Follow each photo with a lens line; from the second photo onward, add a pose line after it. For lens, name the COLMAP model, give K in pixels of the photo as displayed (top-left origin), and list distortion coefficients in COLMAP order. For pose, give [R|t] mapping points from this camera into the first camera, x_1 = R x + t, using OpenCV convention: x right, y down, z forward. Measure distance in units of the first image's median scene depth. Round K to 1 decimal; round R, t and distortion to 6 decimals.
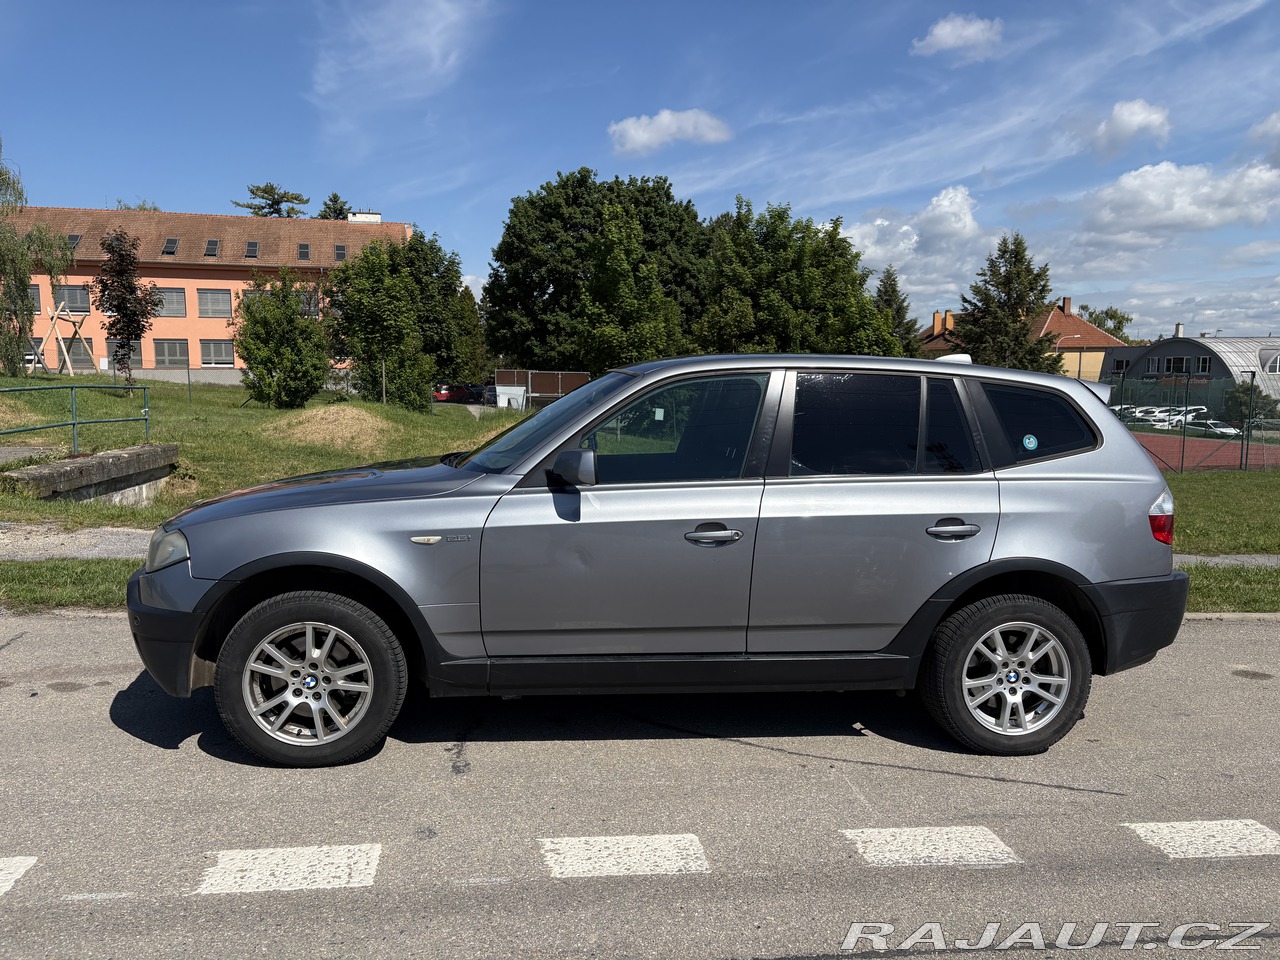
lens RADIAL K [[994.4, 0, 640.0], [0, 994.4, 480.0], [0, 0, 1]] dist [0.049119, -0.069329]
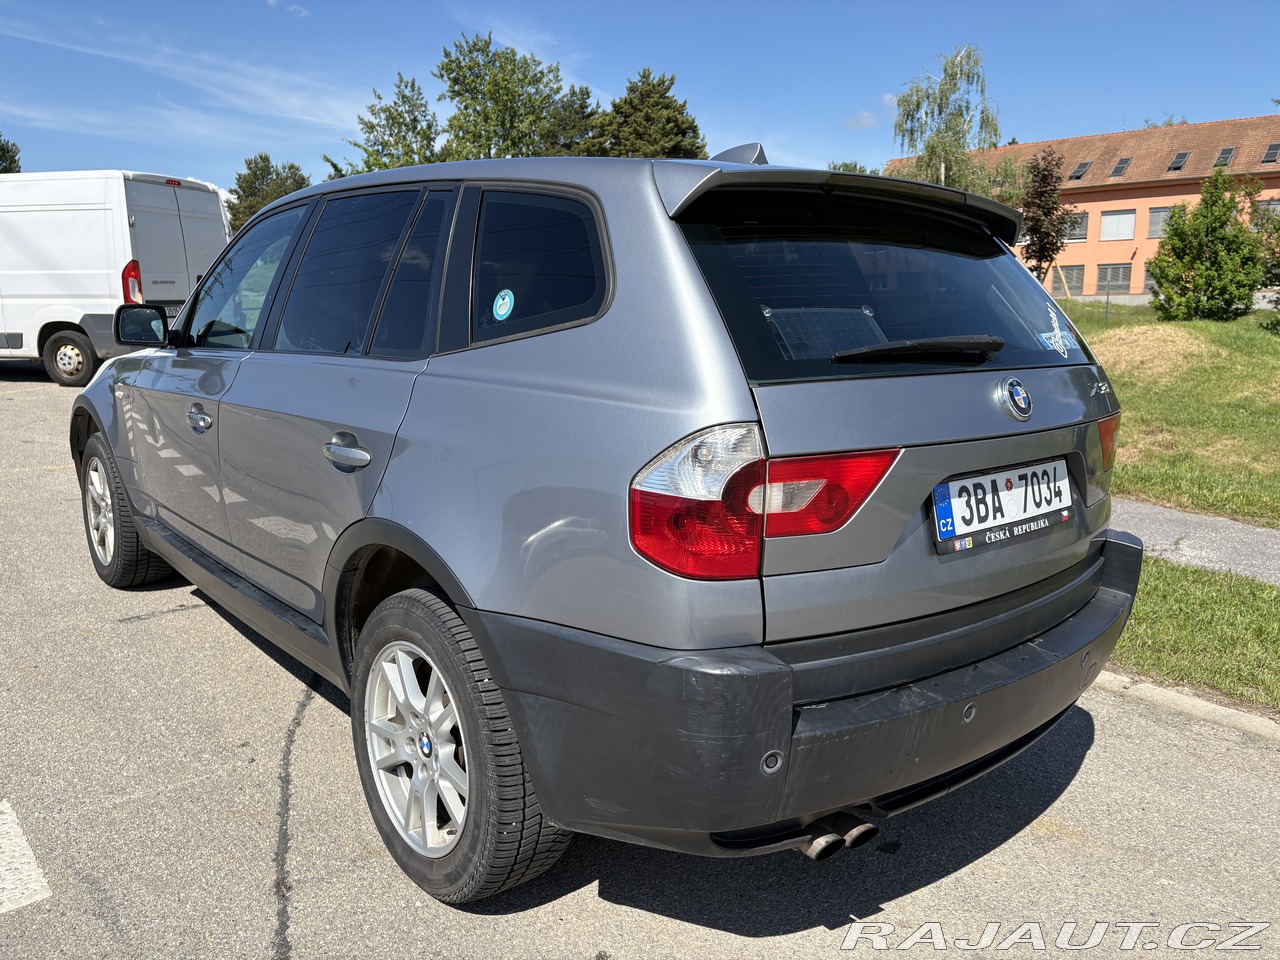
lens RADIAL K [[994.4, 0, 640.0], [0, 994.4, 480.0], [0, 0, 1]] dist [0.049119, -0.069329]
pose [[0.532887, 0.136016, -0.835184, 0.847179], [-0.080997, 0.990664, 0.109657, -0.011677], [0.842301, 0.009213, 0.538928, 0.793142]]
